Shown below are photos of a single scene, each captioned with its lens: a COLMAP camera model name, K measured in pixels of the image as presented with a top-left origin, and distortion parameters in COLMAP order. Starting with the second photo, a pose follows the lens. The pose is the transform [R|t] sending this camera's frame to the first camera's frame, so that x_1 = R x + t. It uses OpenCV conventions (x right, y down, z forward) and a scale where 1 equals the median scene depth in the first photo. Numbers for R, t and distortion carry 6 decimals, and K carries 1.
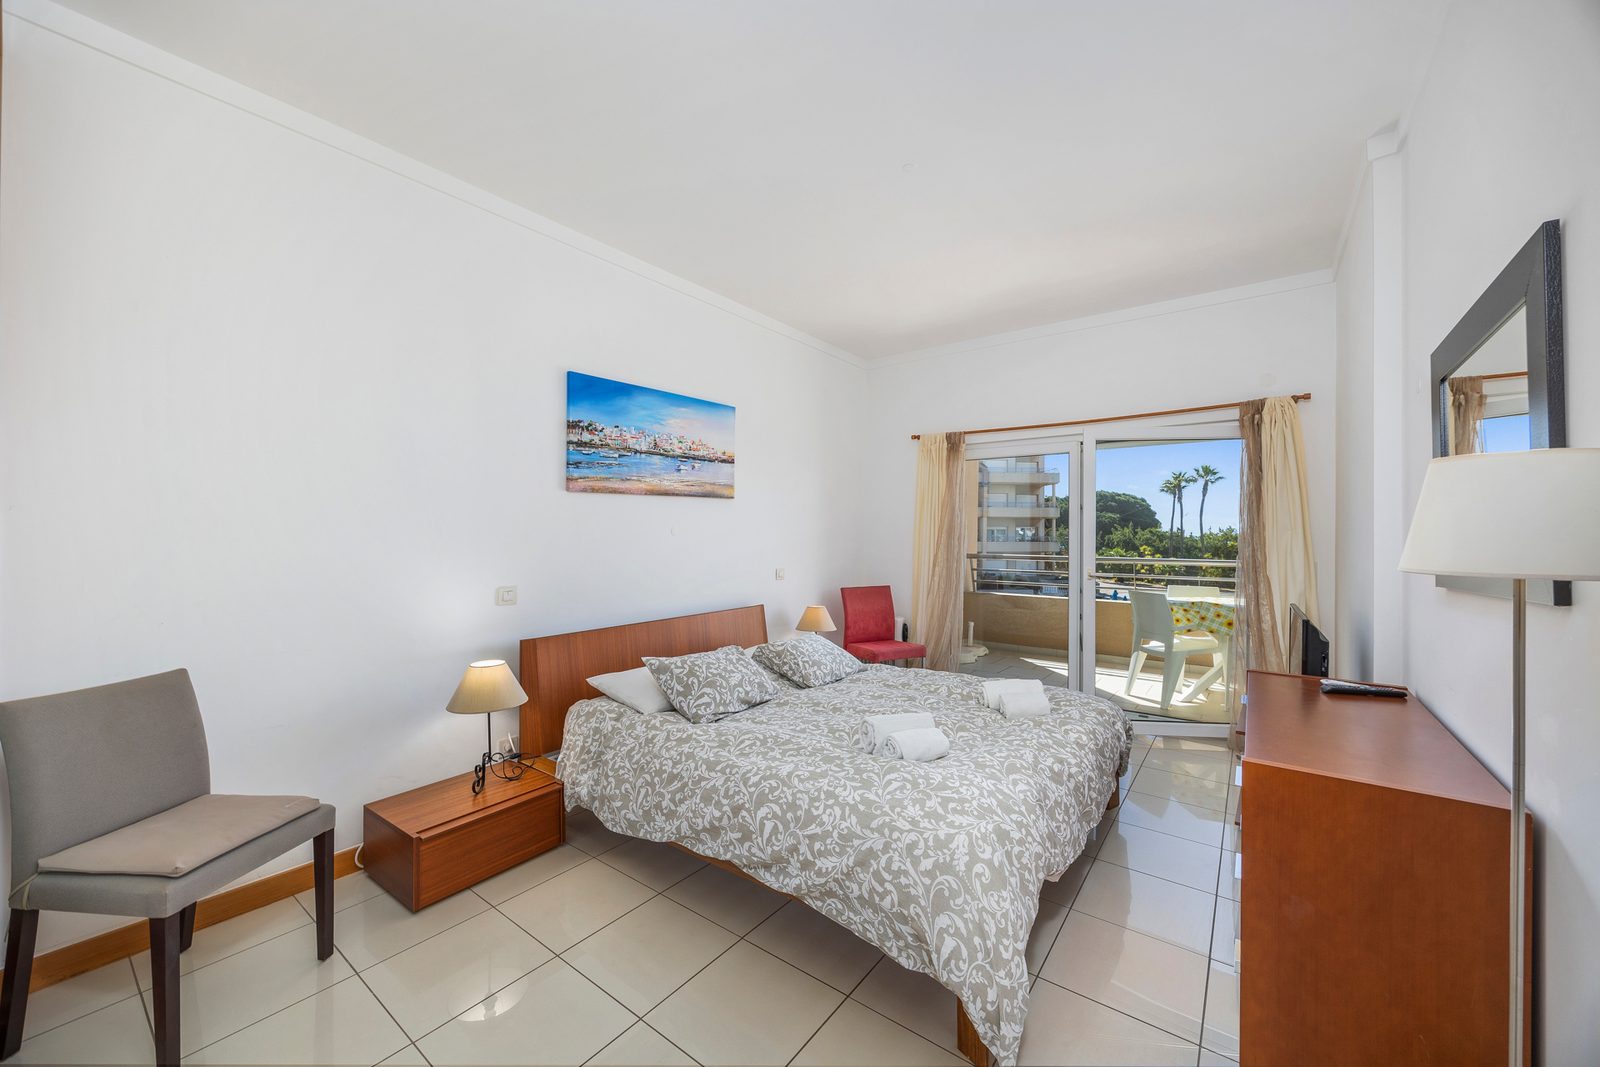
lens RADIAL K [[611.5, 0, 799.2], [0, 611.5, 539.3], [0, 0, 1]] dist [-0.002716, -0.000307]
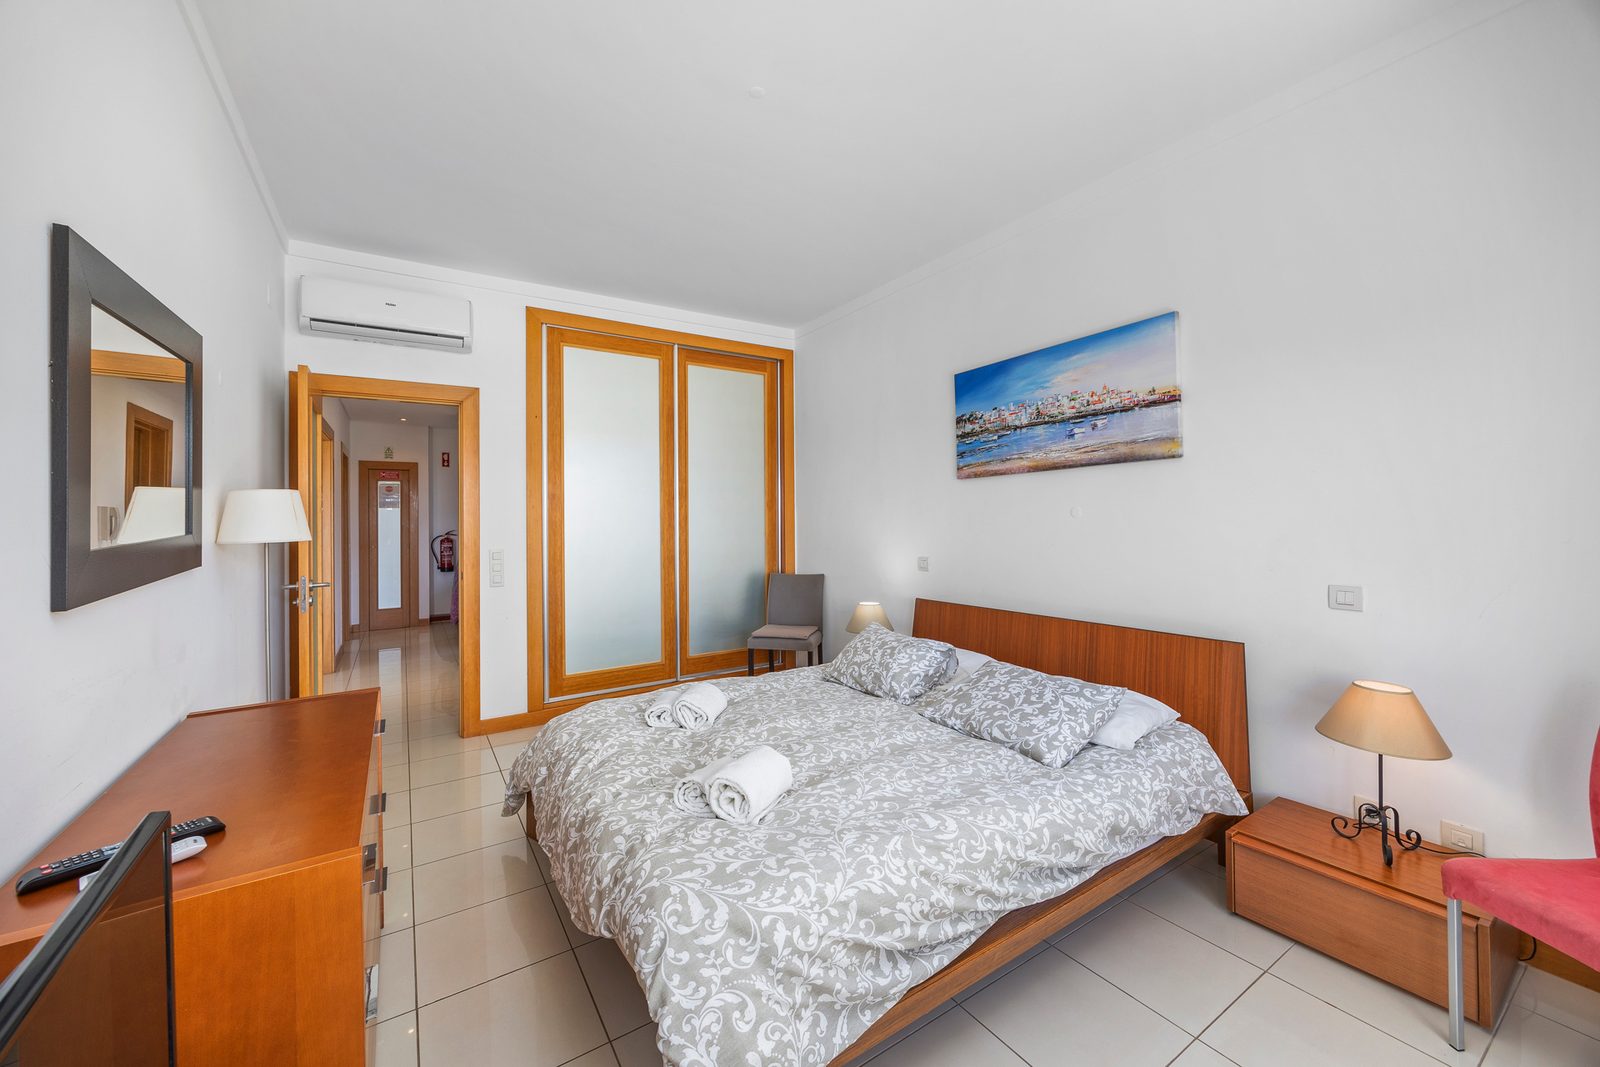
lens RADIAL K [[611.5, 0, 804.2], [0, 611.5, 513.0], [0, 0, 1]] dist [-0.002716, -0.000307]
pose [[-0.342180, -0.007618, -0.939604, 0.716951], [-0.002346, 0.999971, -0.007253, -0.005837], [0.939632, -0.000277, -0.342188, 1.011436]]
